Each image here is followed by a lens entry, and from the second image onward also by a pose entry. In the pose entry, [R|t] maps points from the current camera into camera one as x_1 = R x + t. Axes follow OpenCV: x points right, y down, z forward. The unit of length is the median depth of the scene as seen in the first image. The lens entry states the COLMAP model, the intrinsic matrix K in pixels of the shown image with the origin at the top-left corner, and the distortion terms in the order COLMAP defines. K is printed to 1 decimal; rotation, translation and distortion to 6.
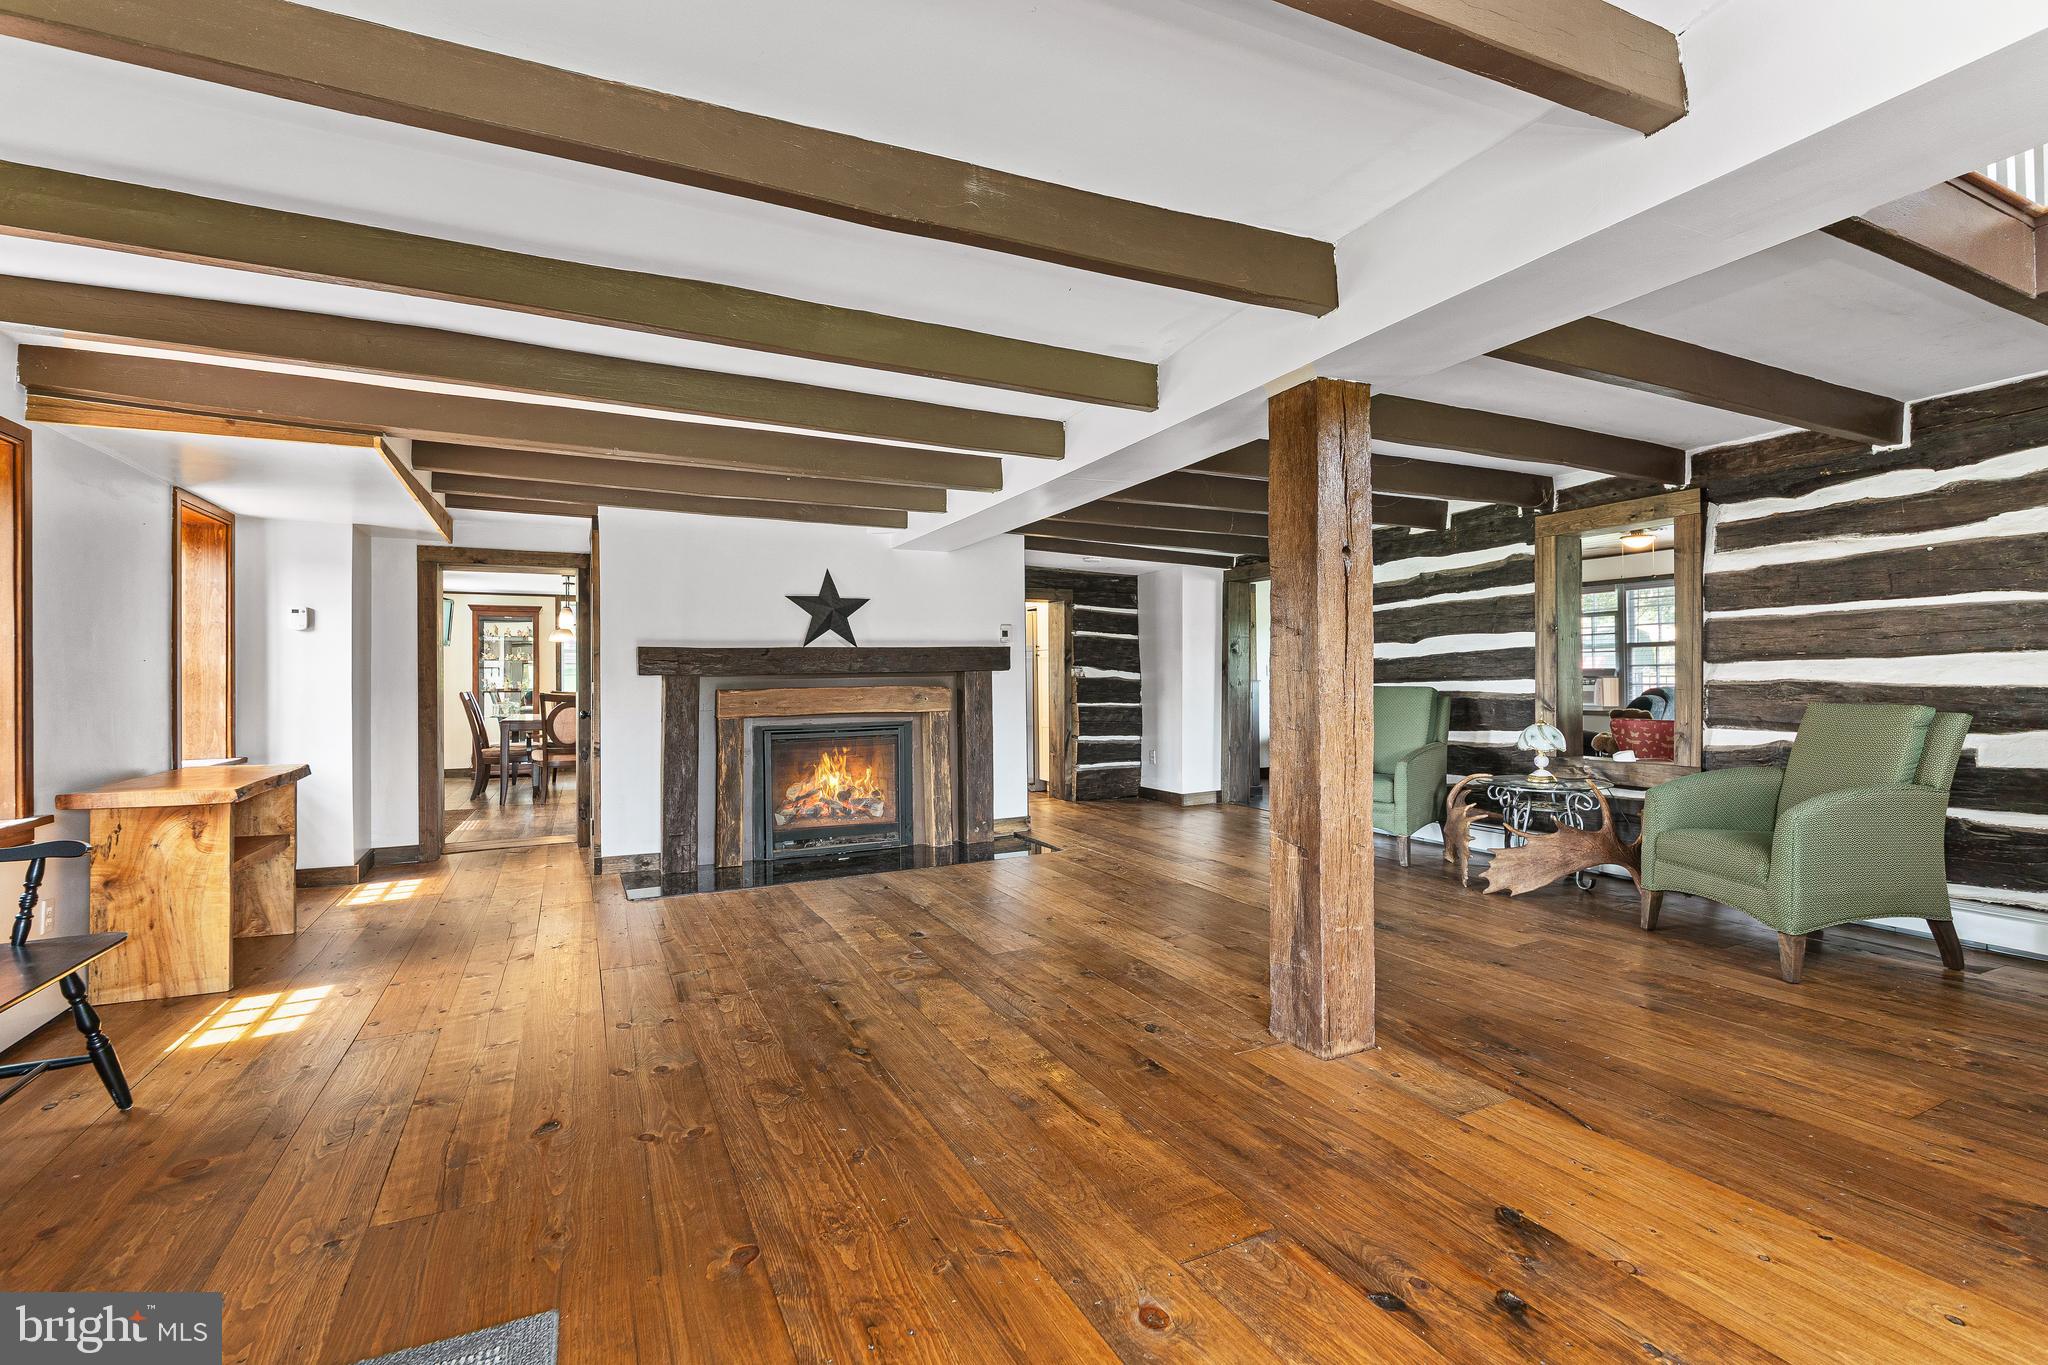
lens RADIAL K [[954.3, 0, 1038.8], [0, 954.3, 679.1], [0, 0, 1]] dist [-0.004275, -0.000639]
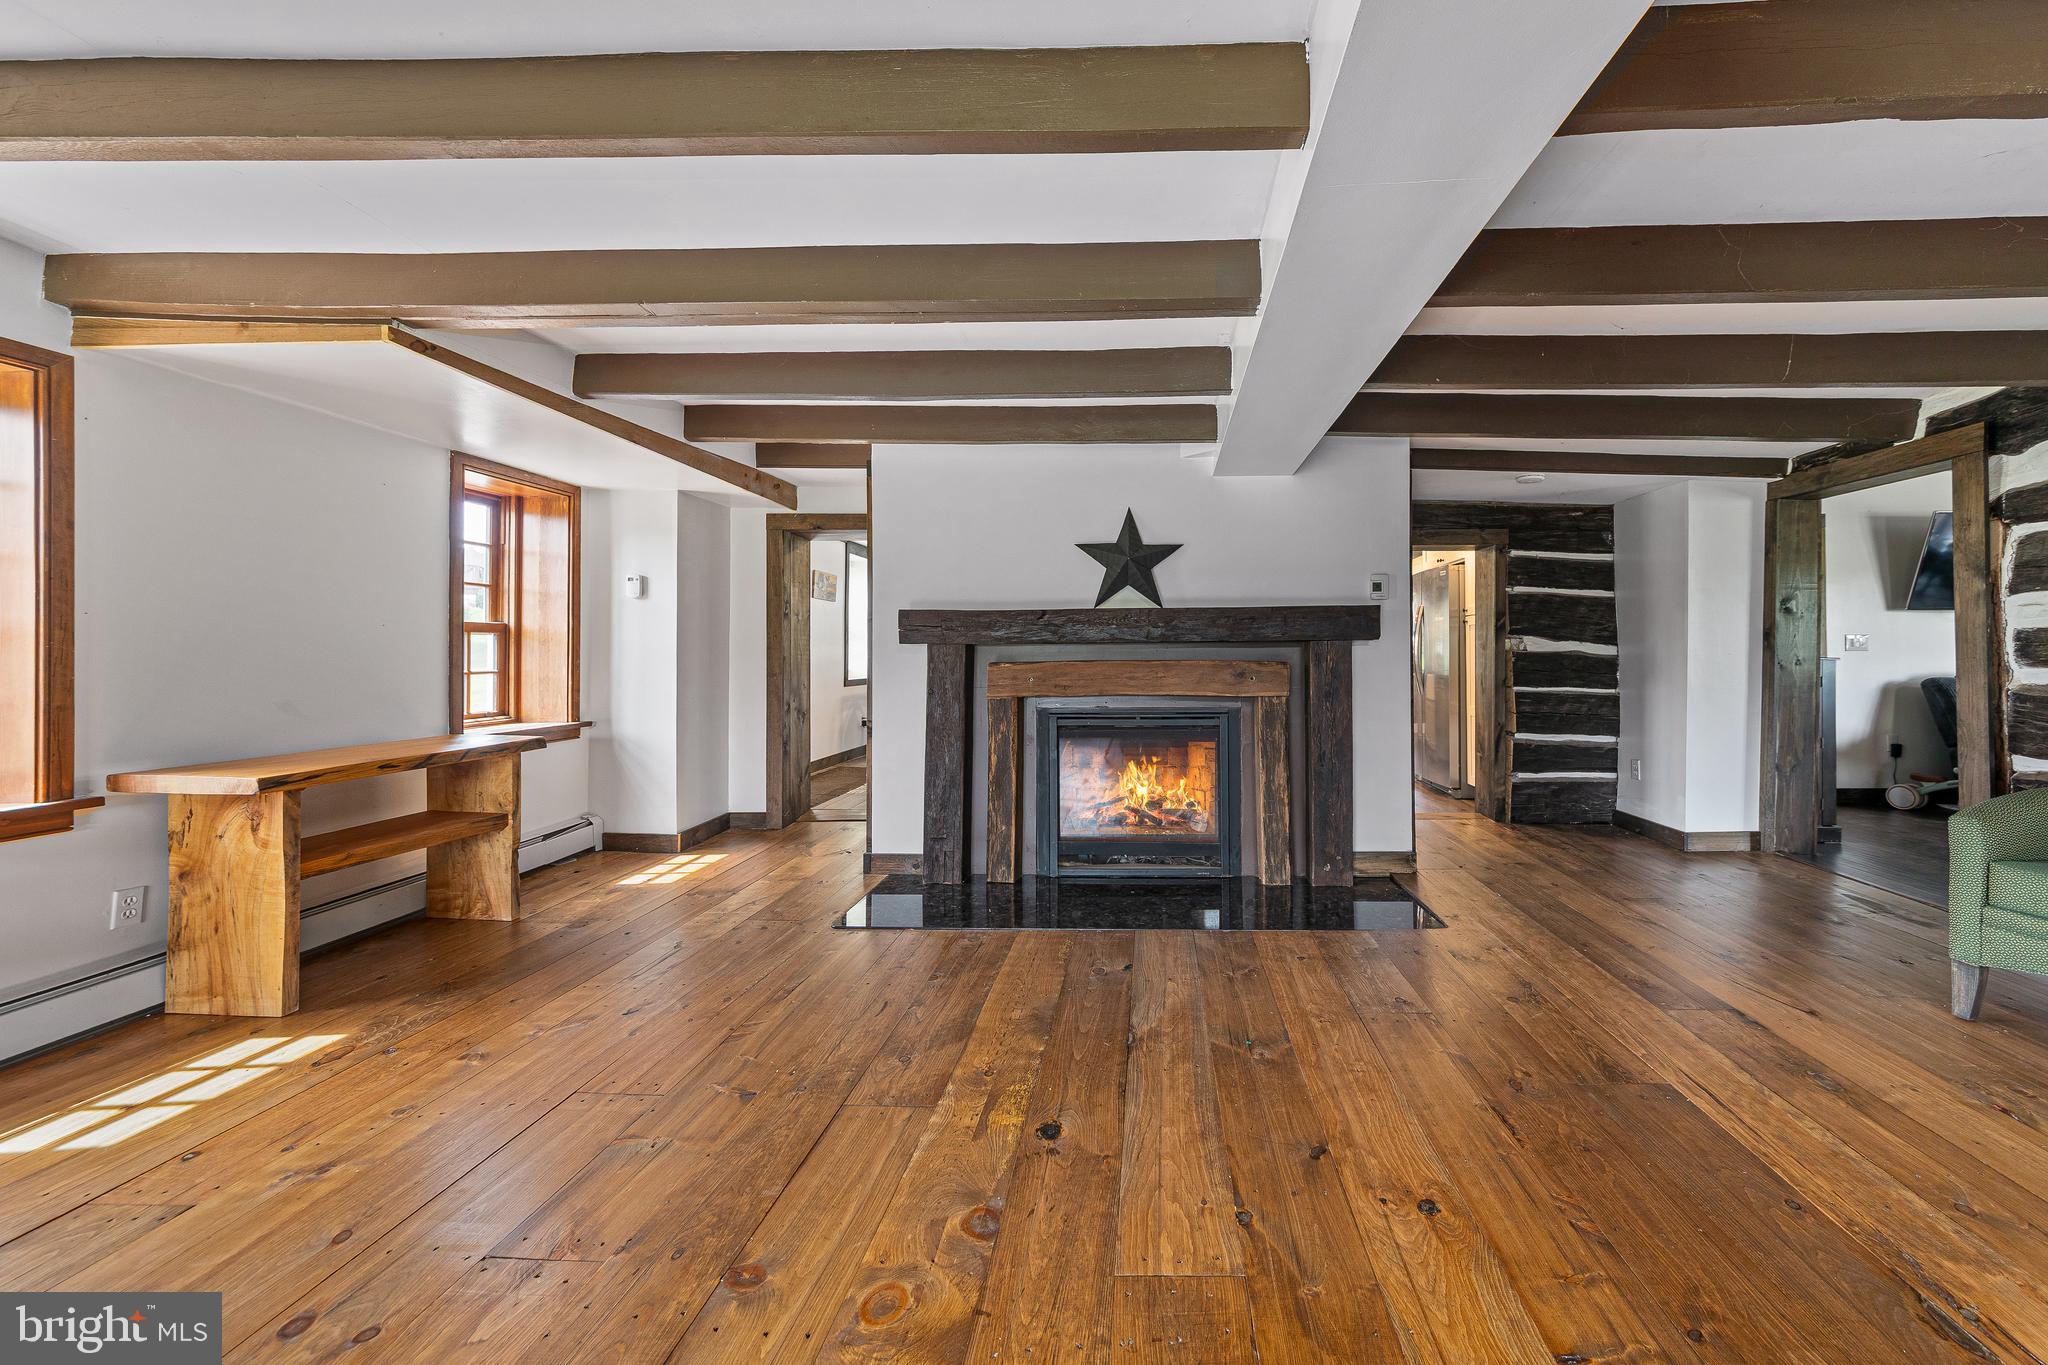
lens RADIAL K [[769.3, 0, 1165.4], [0, 769.3, 648.9], [0, 0, 1]] dist [-0.002500, 0.000203]
pose [[0.891491, 0.007857, -0.452970, 0.086906], [-0.008964, 0.999960, -0.000296, -0.001176], [0.452949, 0.004324, 0.891526, 0.459501]]
